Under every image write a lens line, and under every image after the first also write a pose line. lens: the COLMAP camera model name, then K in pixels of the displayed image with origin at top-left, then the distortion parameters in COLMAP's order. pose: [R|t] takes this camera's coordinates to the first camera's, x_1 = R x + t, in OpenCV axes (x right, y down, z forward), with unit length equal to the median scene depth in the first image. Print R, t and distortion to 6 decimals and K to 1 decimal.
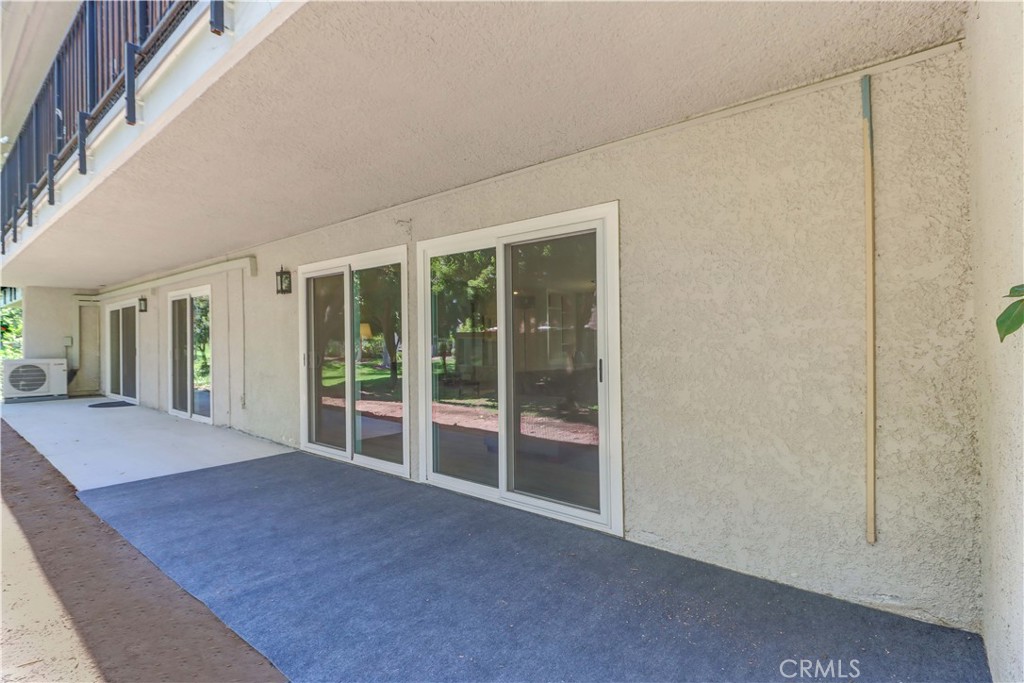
lens RADIAL K [[479.7, 0, 514.1], [0, 479.7, 344.0], [0, 0, 1]] dist [0.011167, -0.005263]
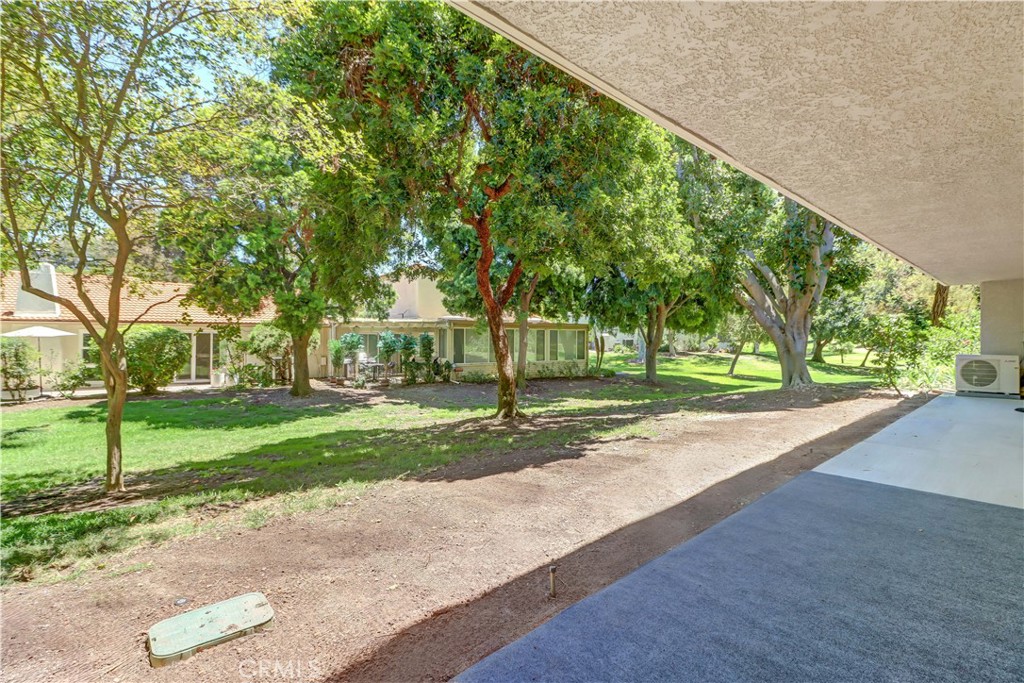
lens RADIAL K [[479.7, 0, 515.1], [0, 479.7, 342.1], [0, 0, 1]] dist [0.011167, -0.005263]
pose [[-0.163364, 0.009283, -0.986522, 0.388185], [-0.001355, 0.999953, 0.009634, -0.007275], [0.986565, 0.002910, -0.163343, 0.602571]]
